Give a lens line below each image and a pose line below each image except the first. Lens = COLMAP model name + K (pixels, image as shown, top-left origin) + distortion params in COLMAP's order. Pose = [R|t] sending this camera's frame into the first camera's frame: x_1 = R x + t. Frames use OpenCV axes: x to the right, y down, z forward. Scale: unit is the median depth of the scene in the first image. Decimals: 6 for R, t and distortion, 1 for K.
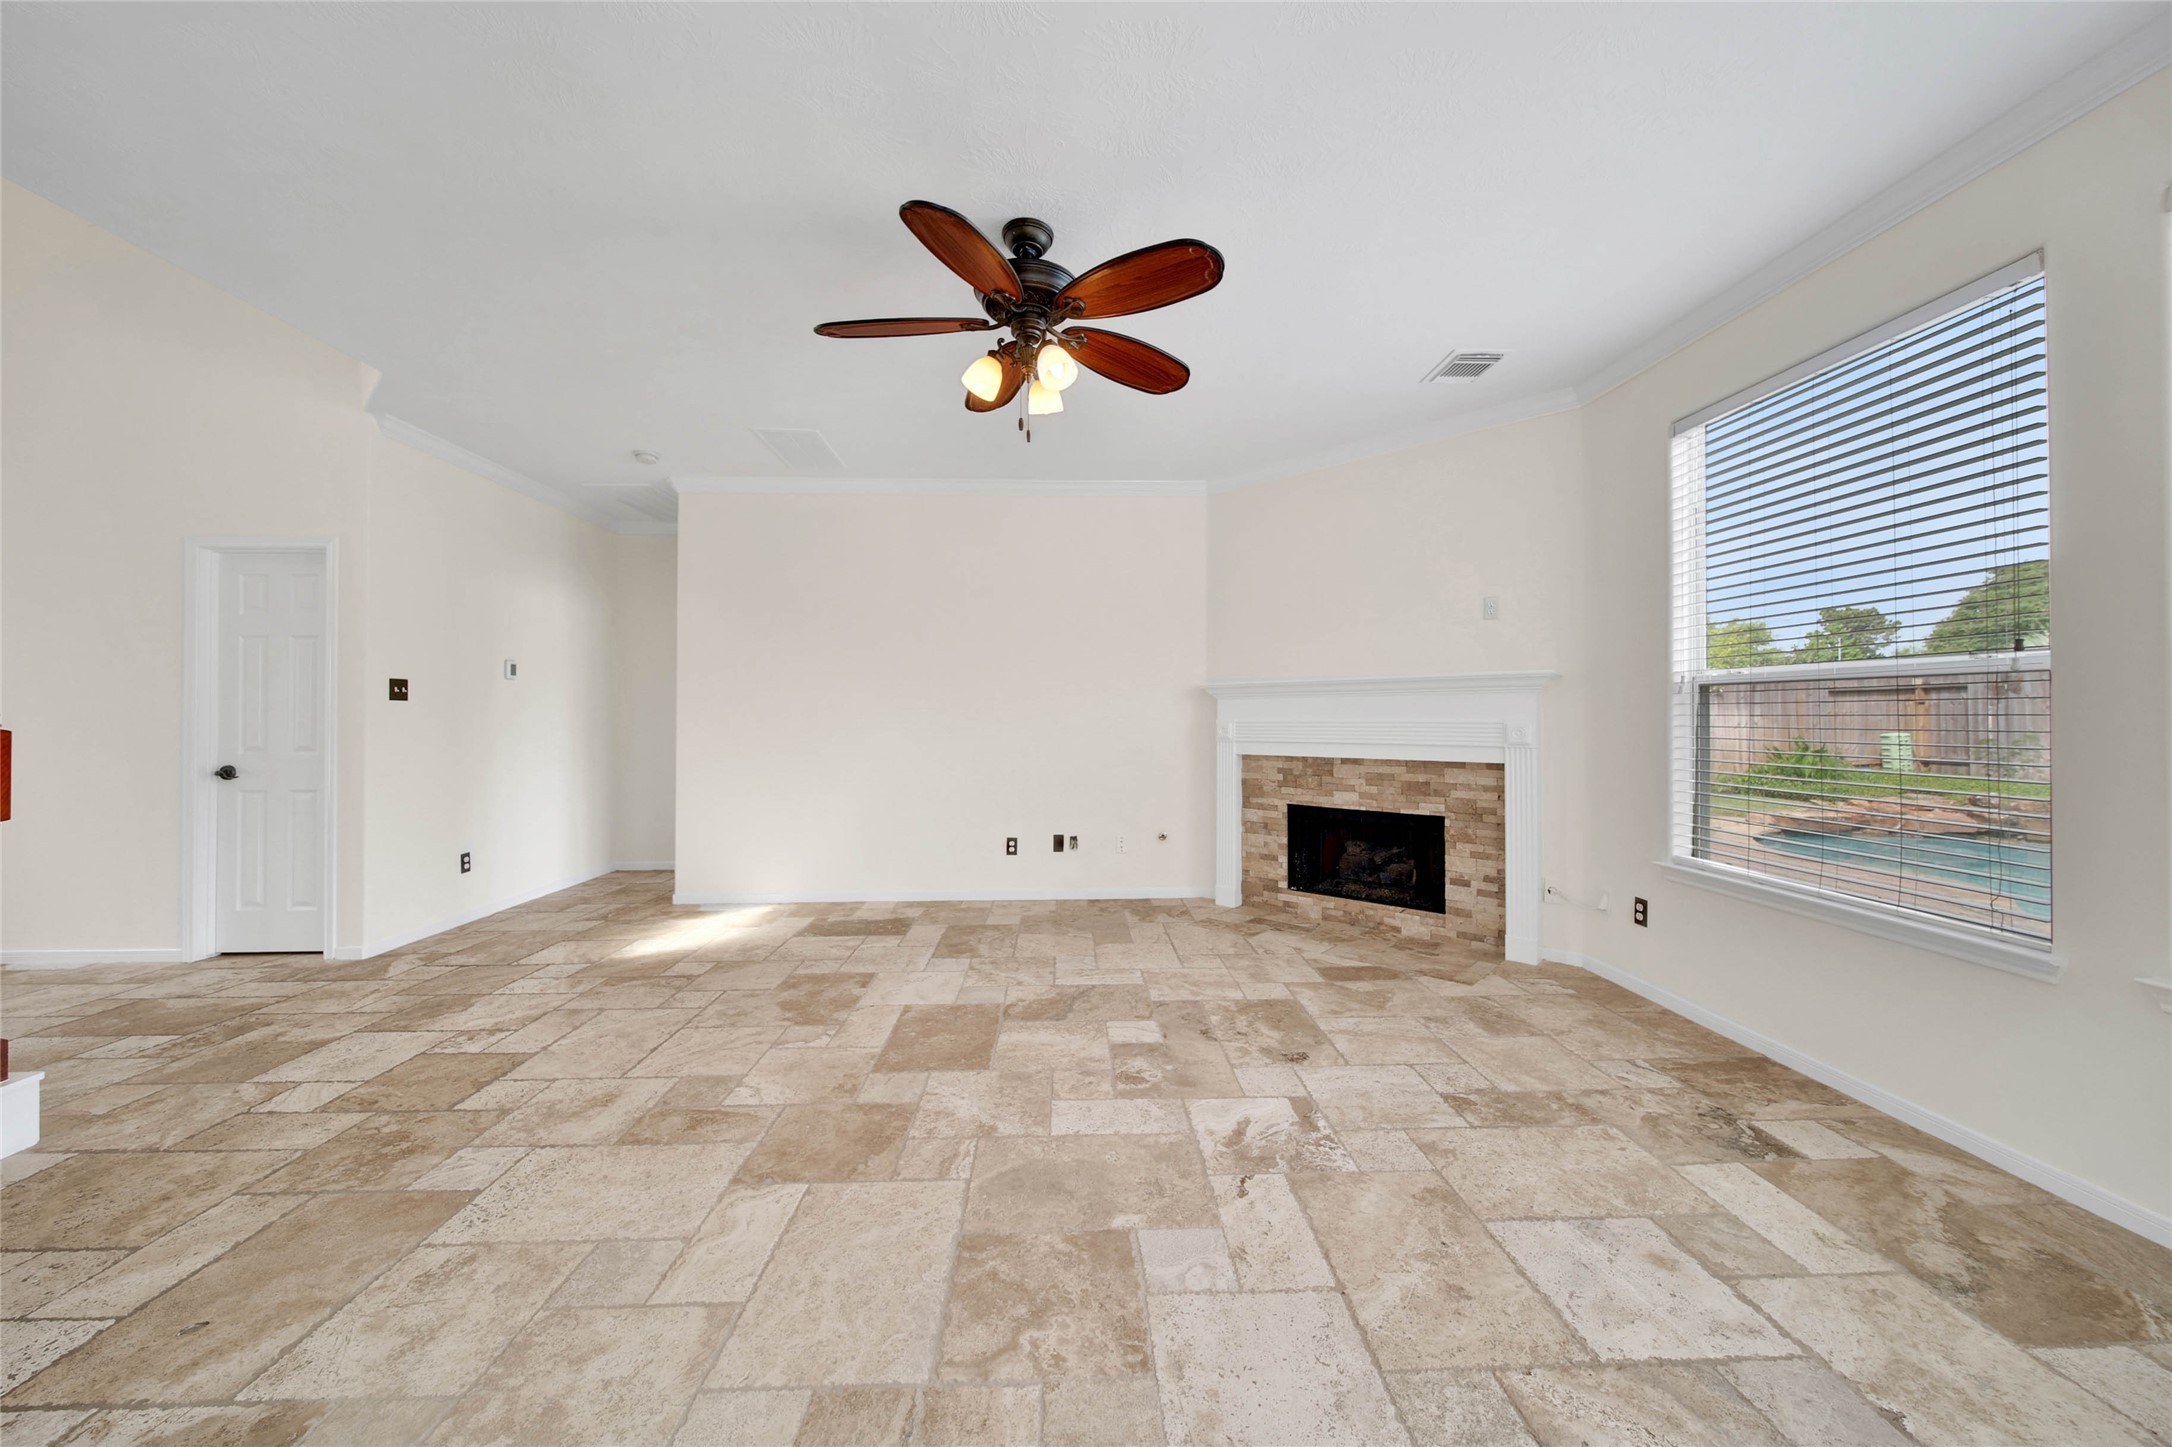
lens RADIAL K [[768.4, 0, 1083.1], [0, 768.4, 709.0], [0, 0, 1]] dist [0.000830, -0.001512]
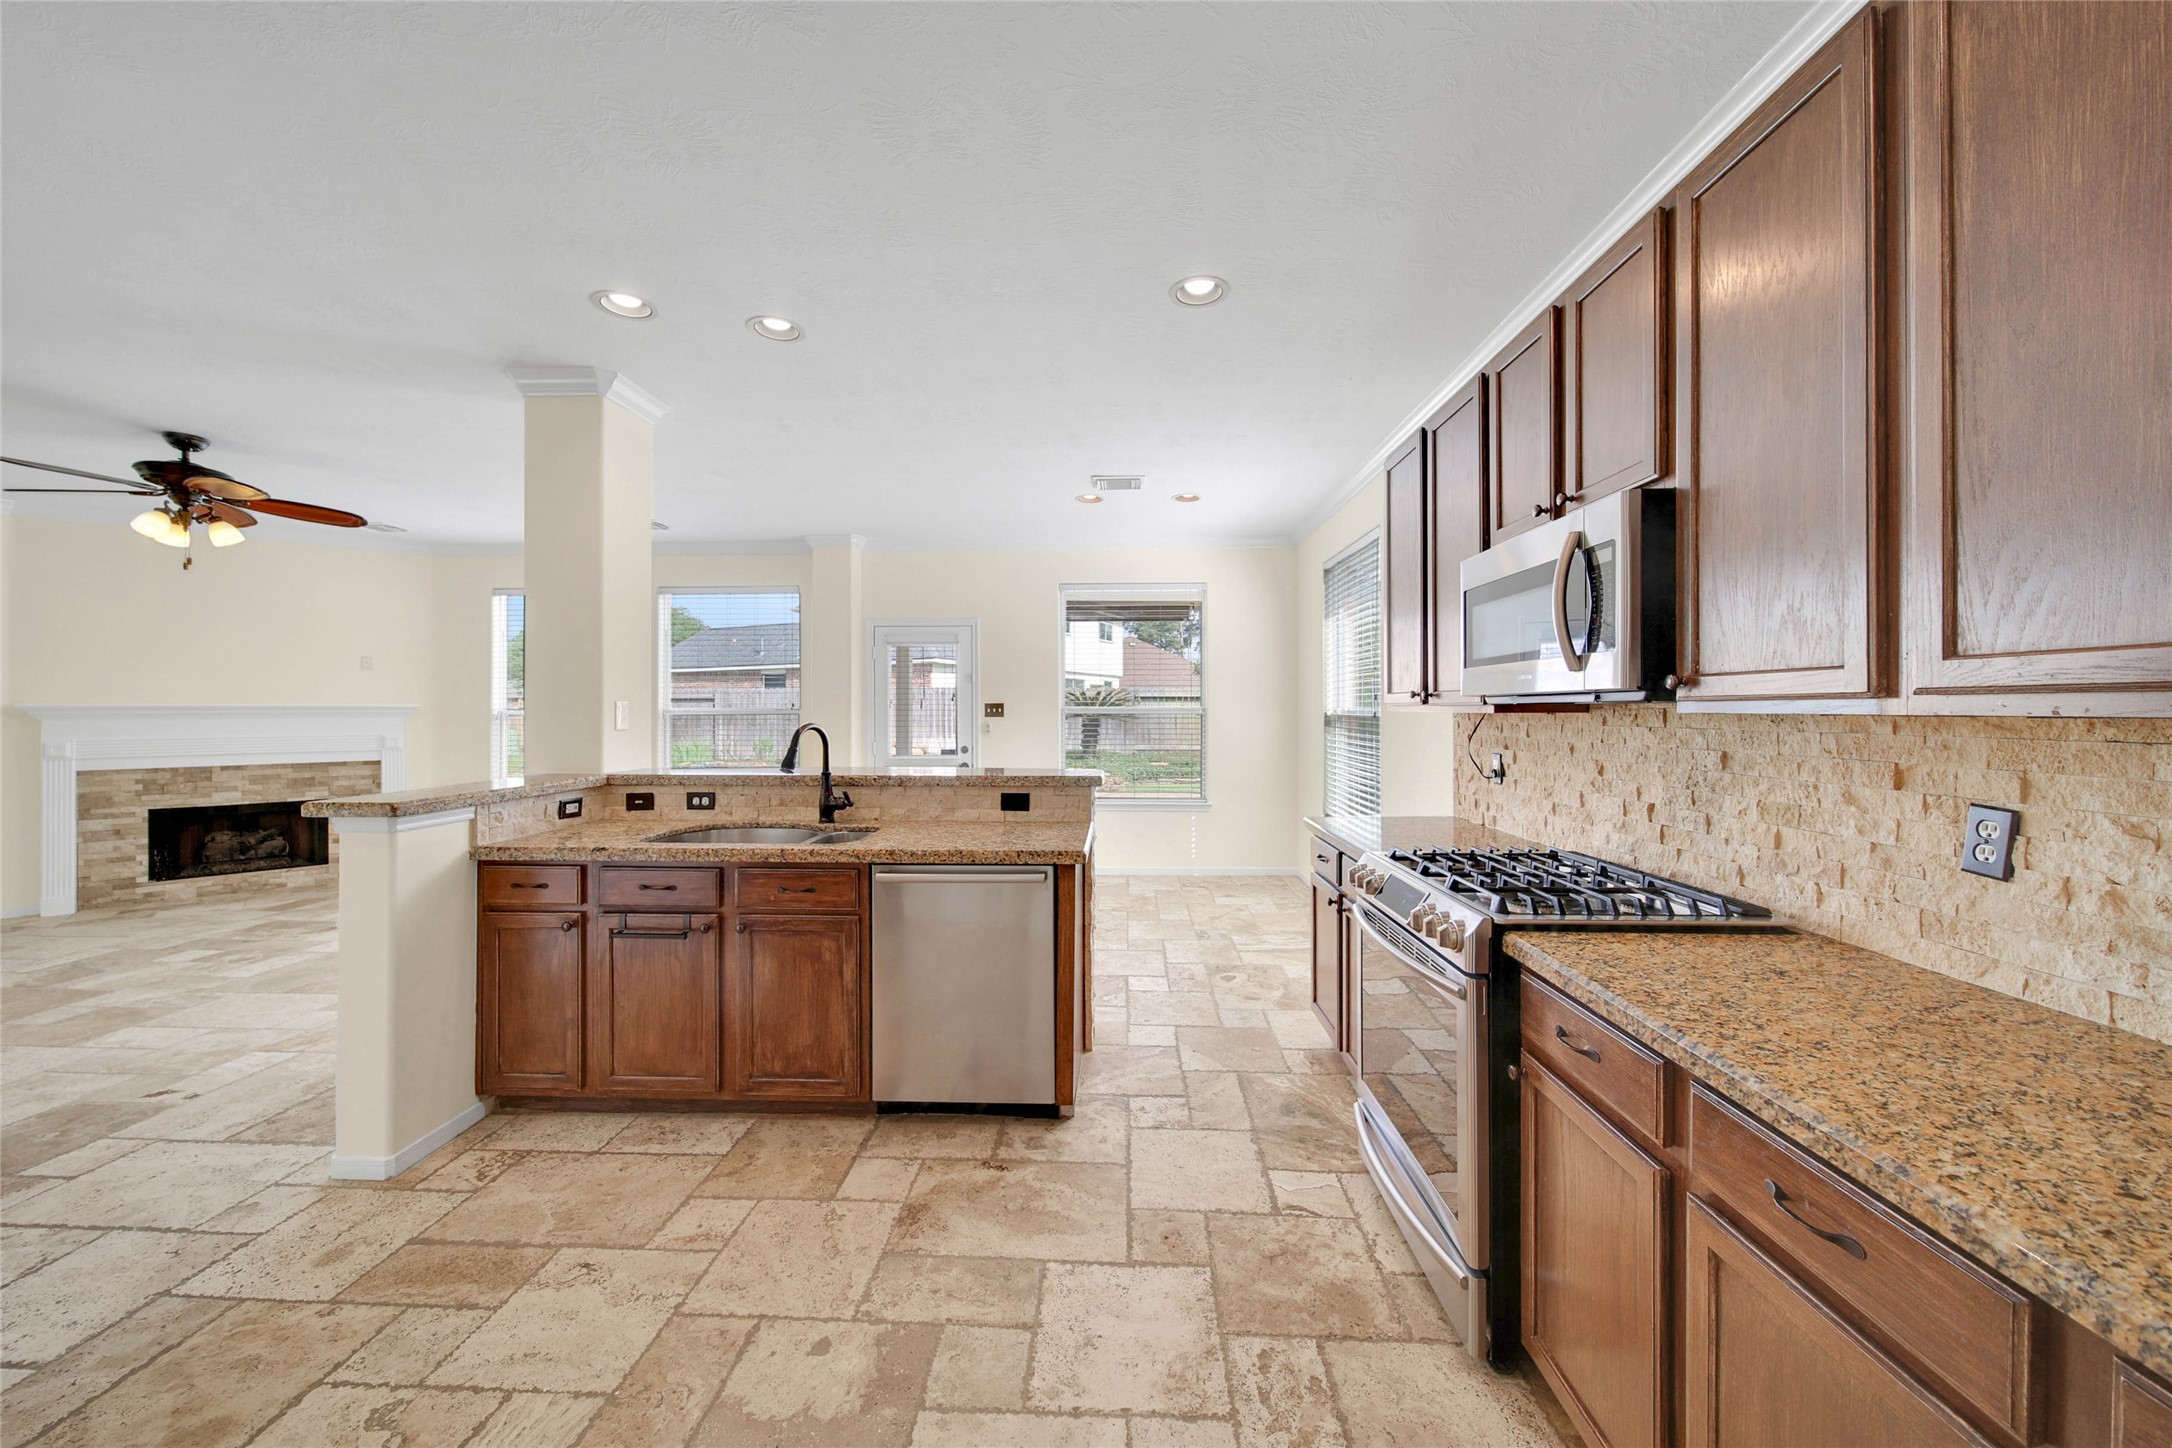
lens RADIAL K [[768.4, 0, 1093.8], [0, 768.4, 711.1], [0, 0, 1]] dist [0.000830, -0.001512]
pose [[0.068909, 0.001189, 0.997622, -0.939416], [-0.008630, 0.999963, -0.000596, -0.044625], [-0.997586, -0.008568, 0.068917, -0.603448]]
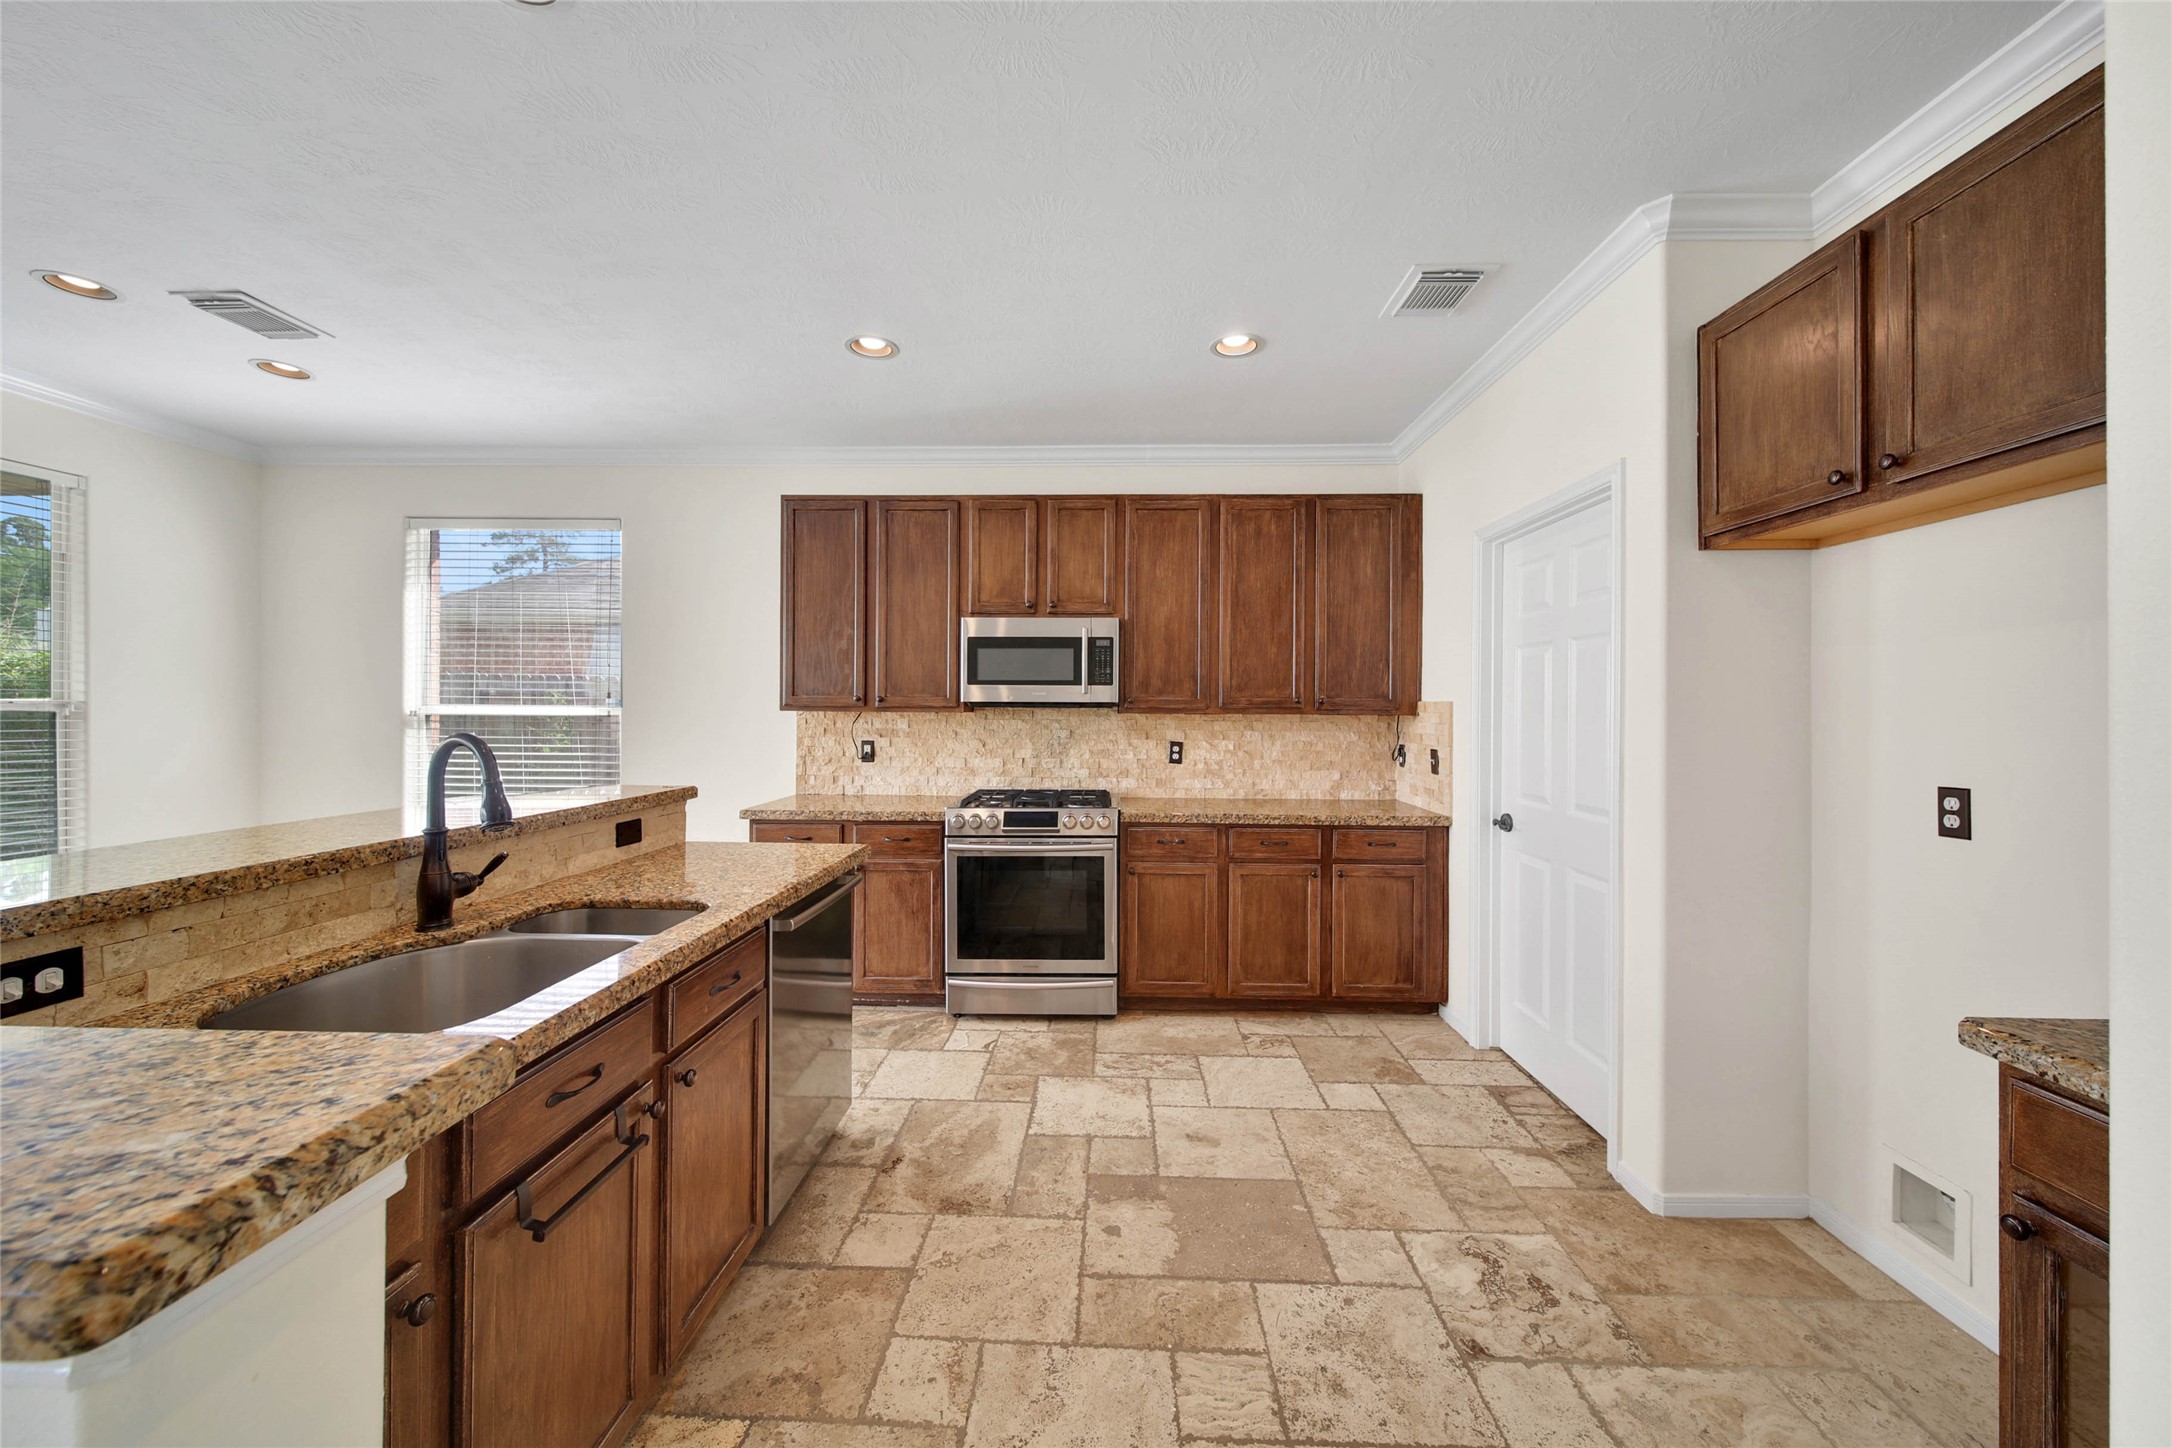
lens RADIAL K [[768.4, 0, 1096.7], [0, 768.4, 711.2], [0, 0, 1]] dist [0.000830, -0.001512]
pose [[-0.998410, -0.004002, 0.056219, -0.551095], [-0.004588, 0.999936, -0.010295, -0.038713], [-0.056174, -0.010537, -0.998365, 0.083203]]
